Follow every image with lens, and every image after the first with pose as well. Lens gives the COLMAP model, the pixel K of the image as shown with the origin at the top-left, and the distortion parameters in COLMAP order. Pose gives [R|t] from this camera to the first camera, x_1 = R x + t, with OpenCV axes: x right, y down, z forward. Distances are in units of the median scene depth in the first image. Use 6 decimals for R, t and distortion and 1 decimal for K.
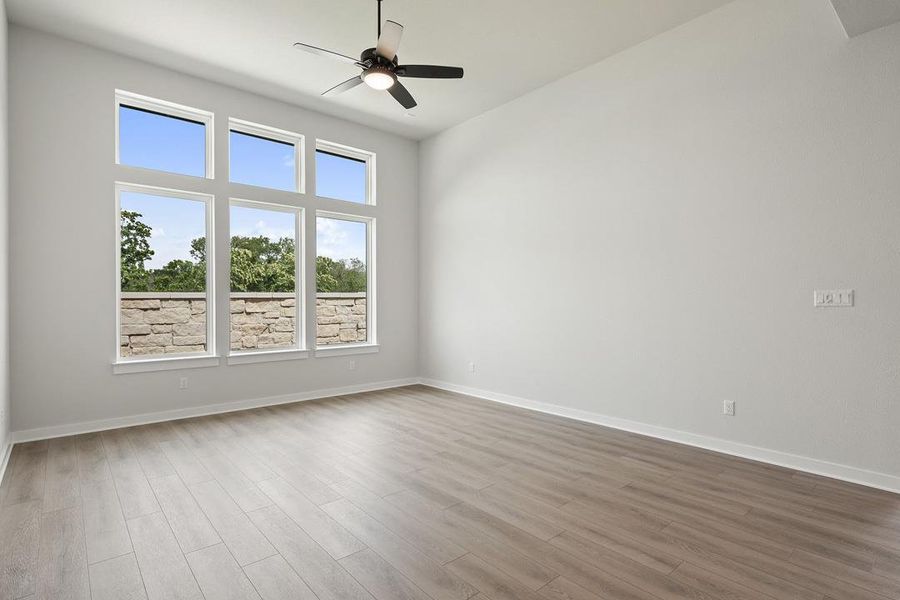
lens RADIAL K [[438.2, 0, 447.1], [0, 438.2, 304.4], [0, 0, 1]] dist [-0.013240, 0.002461]
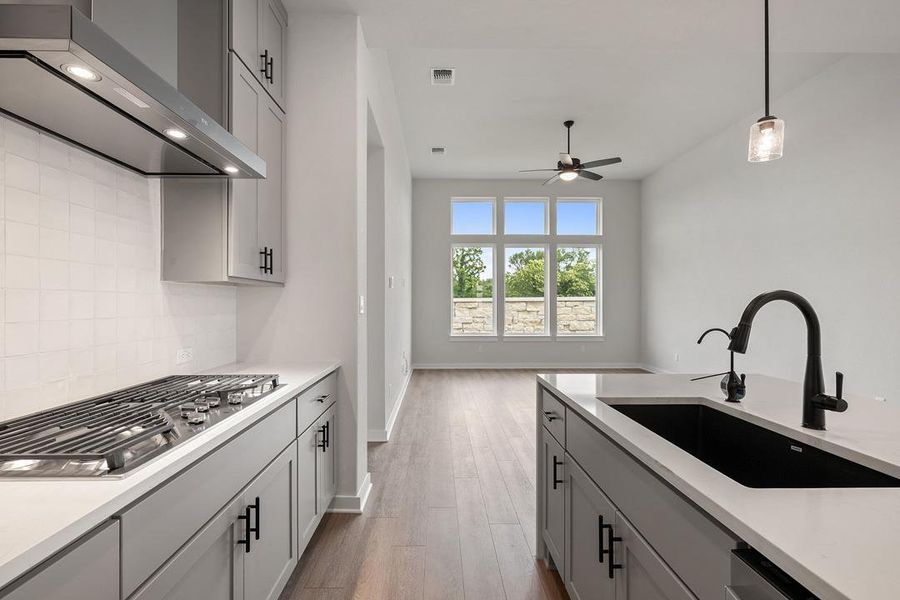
lens RADIAL K [[396.6, 0, 453.6], [0, 396.6, 299.7], [0, 0, 1]] dist [0.006969, 0.000528]
pose [[0.776554, -0.001090, -0.630049, 0.258177], [-0.006661, 0.999928, -0.009939, -0.006152], [0.630015, 0.011915, 0.776491, -0.264451]]
